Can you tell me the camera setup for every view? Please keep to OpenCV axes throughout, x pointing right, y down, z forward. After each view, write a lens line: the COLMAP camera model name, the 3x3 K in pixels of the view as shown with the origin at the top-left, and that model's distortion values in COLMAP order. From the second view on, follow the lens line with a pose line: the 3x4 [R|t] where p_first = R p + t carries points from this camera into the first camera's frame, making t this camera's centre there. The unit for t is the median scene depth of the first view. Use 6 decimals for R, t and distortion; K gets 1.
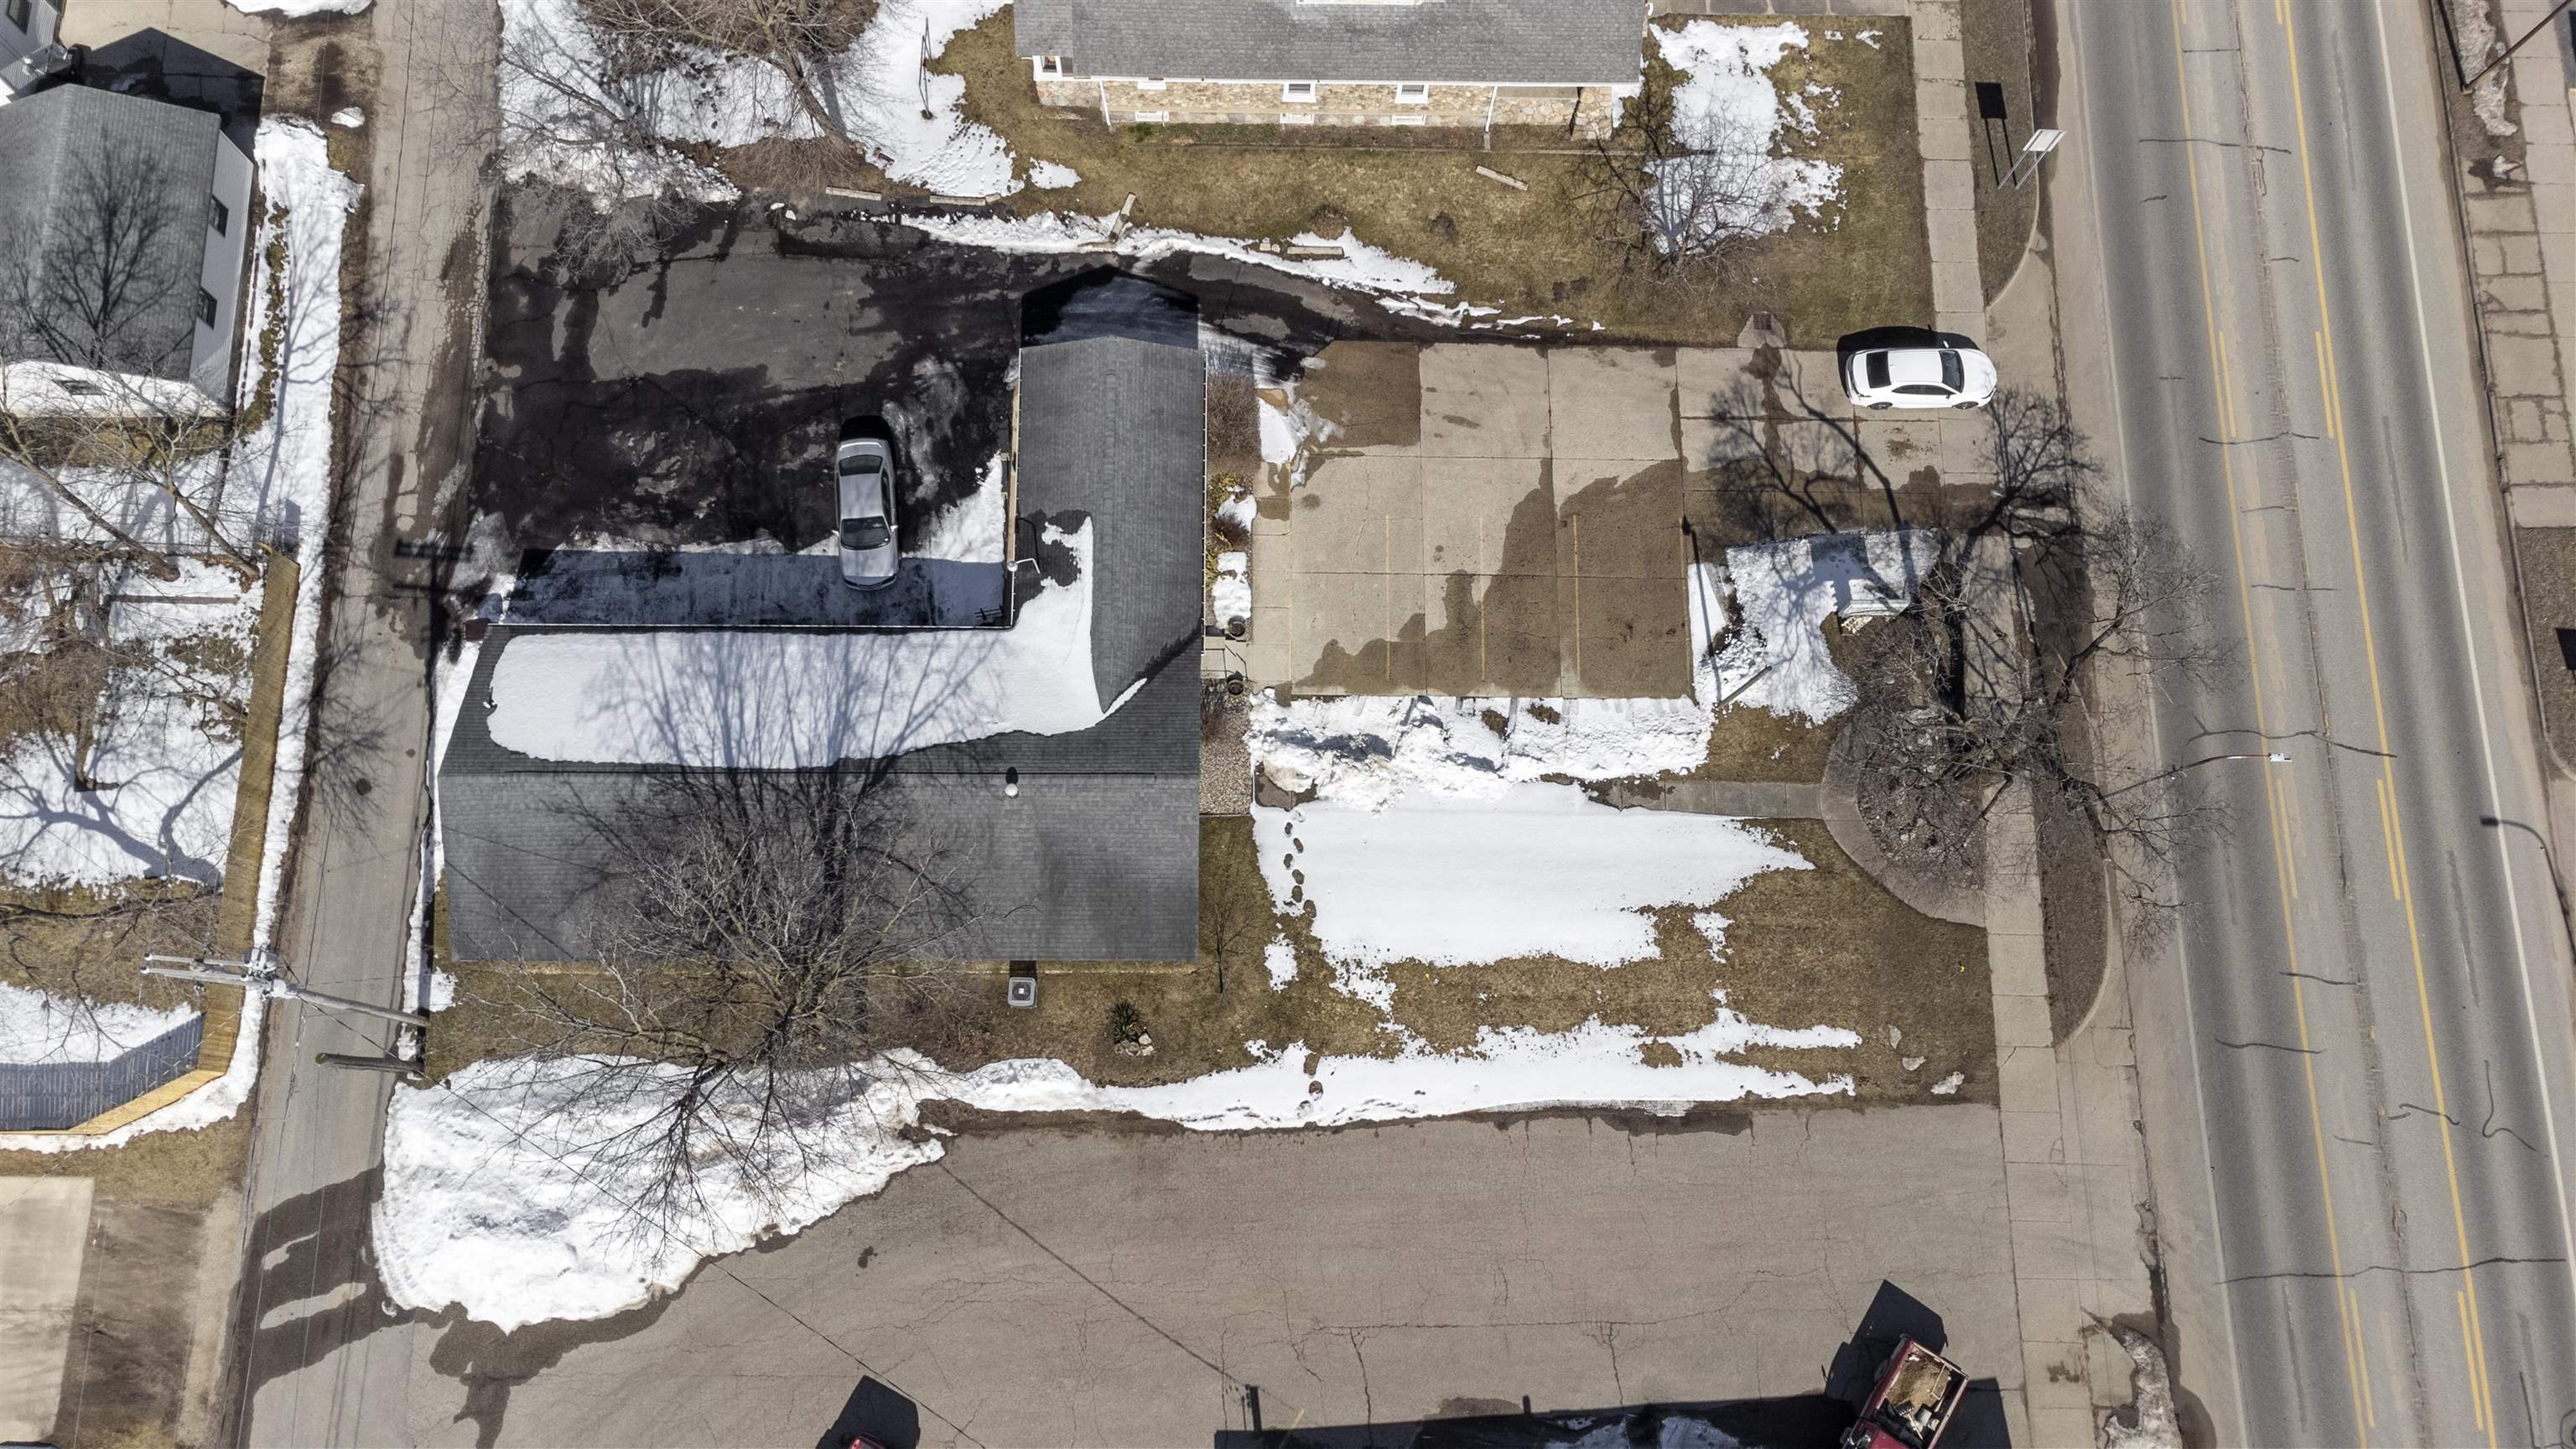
lens RADIAL K [[1916.5, 0, 1285.8], [0, 1916.5, 719.3], [0, 0, 1]] dist [0.042071, 0.003730]
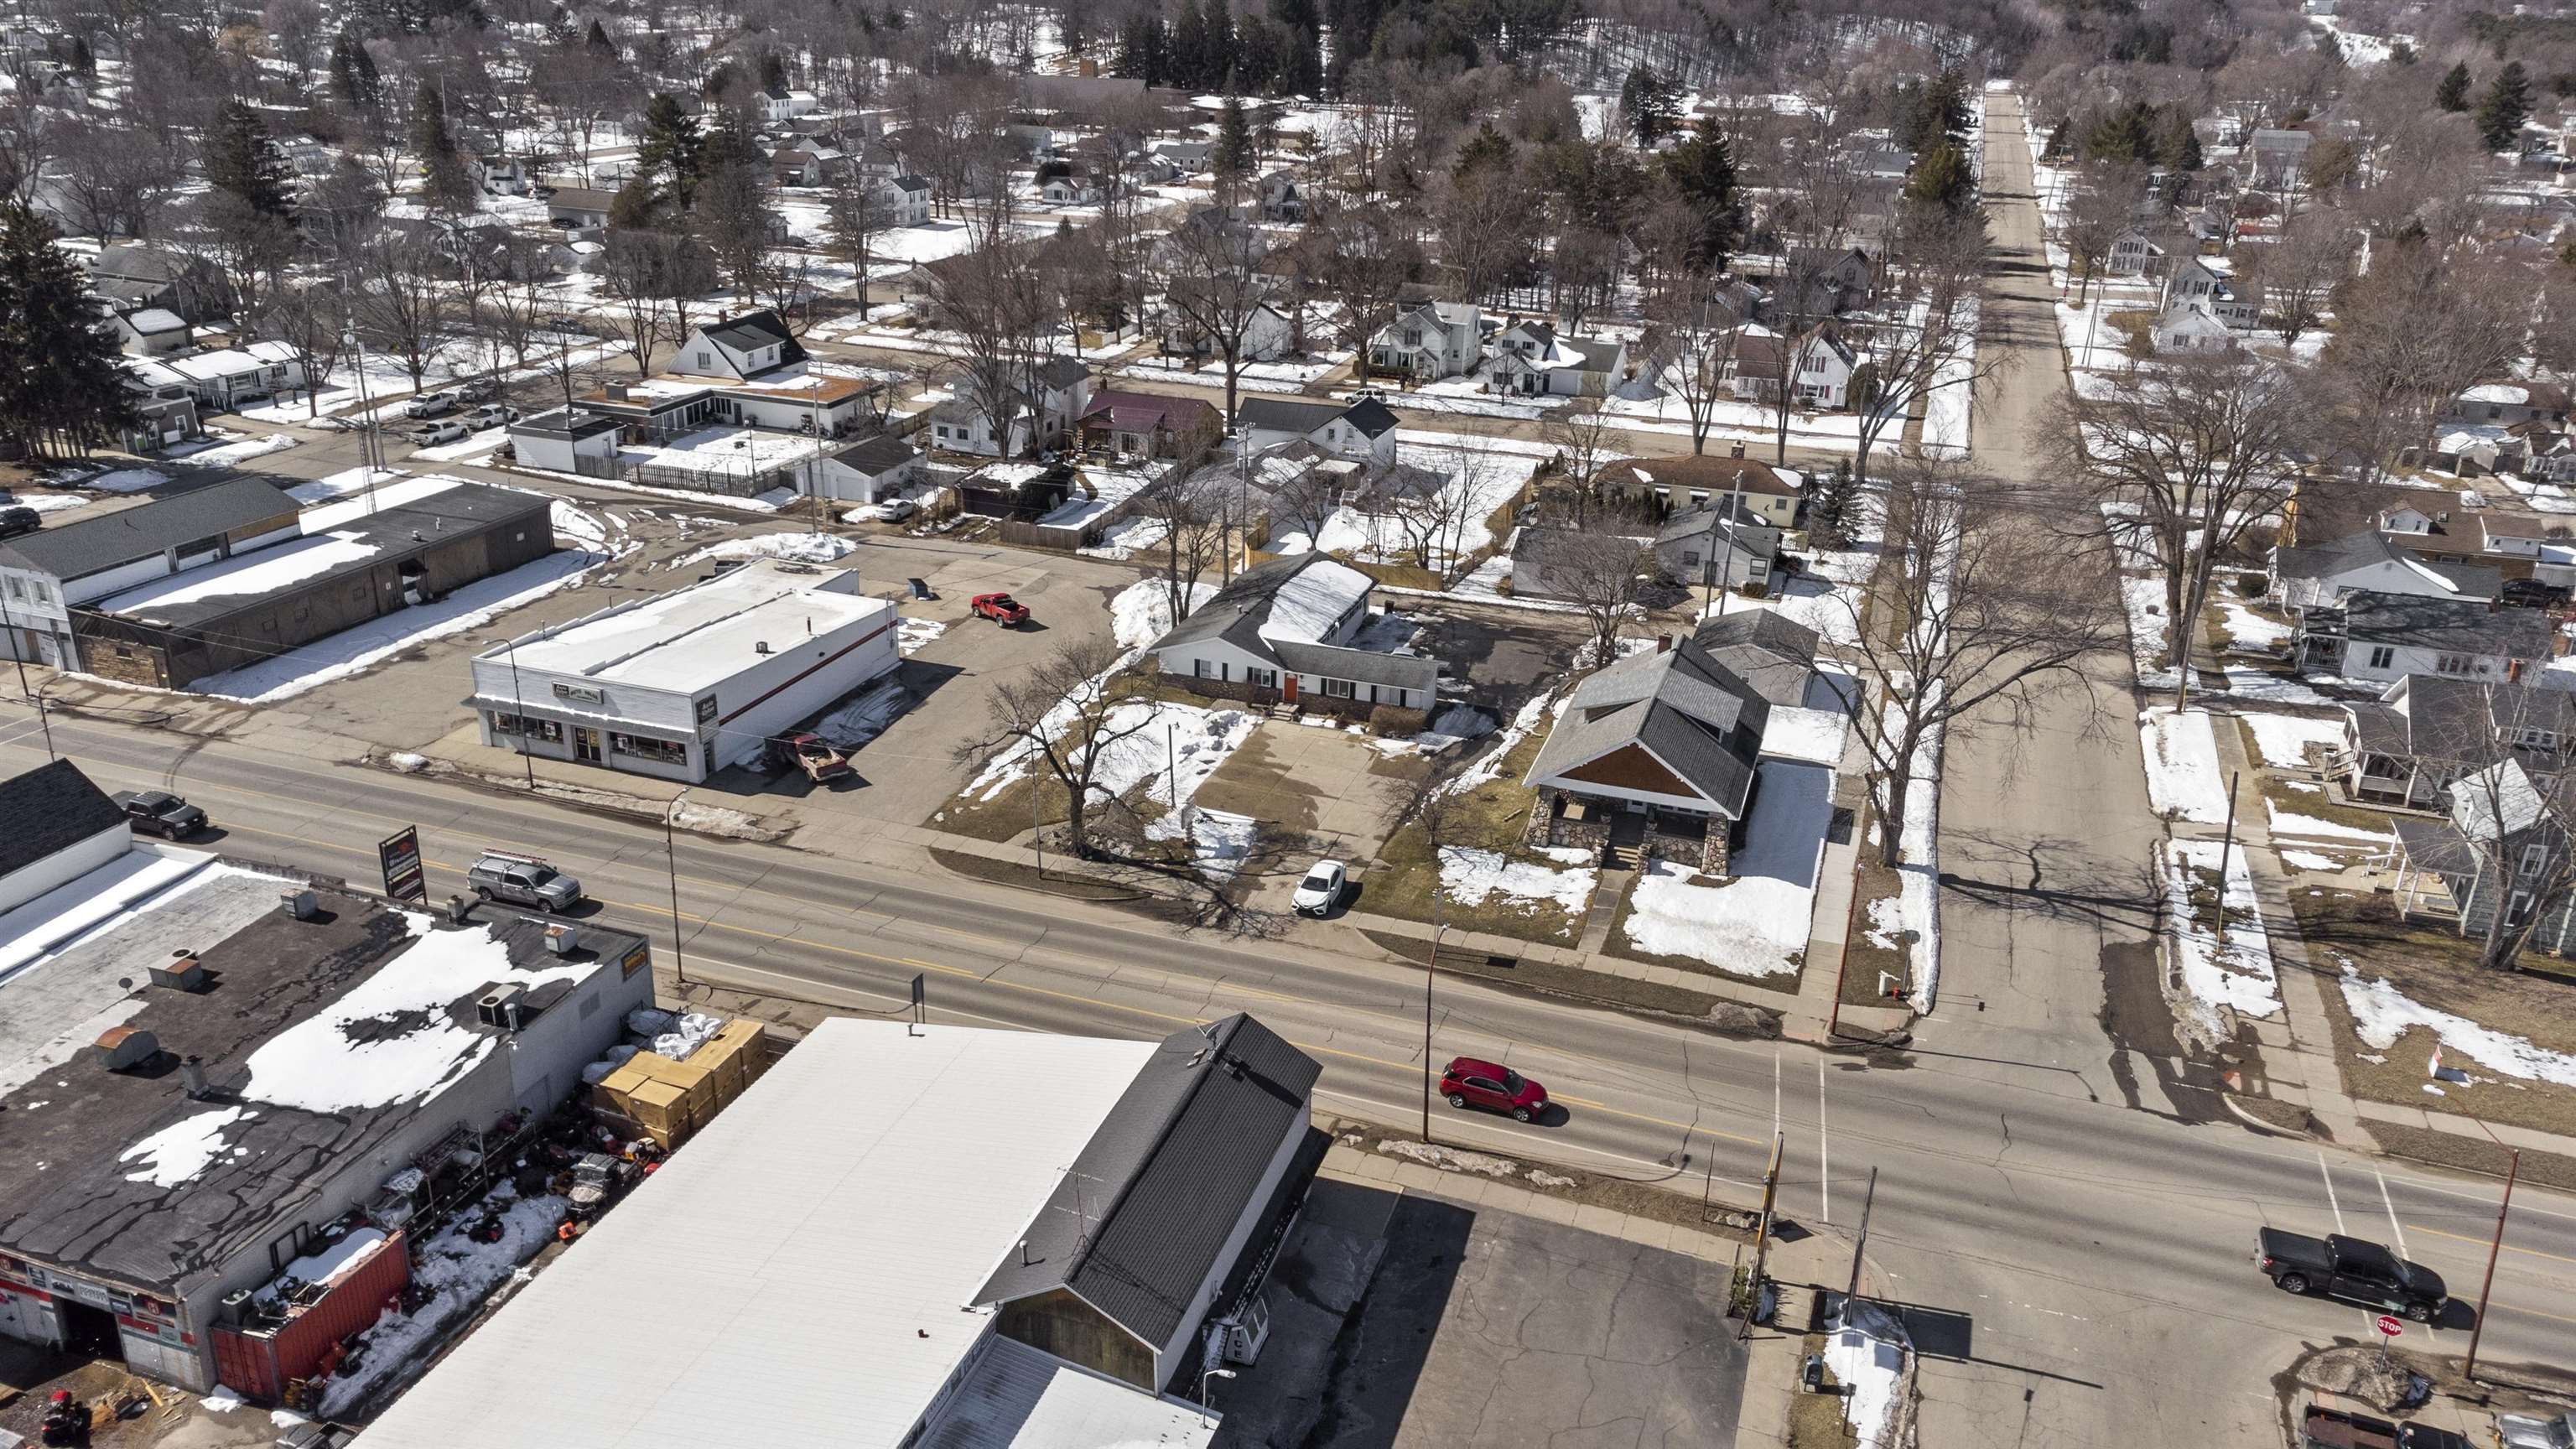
lens RADIAL K [[1916.5, 0, 1286.2], [0, 1916.5, 723.3], [0, 0, 1]] dist [0.042071, 0.003730]
pose [[-0.319429, 0.321503, -0.891404, 1.705474], [-0.926170, 0.093048, 0.365447, -0.742175], [0.200436, 0.942326, 0.268045, 0.438040]]
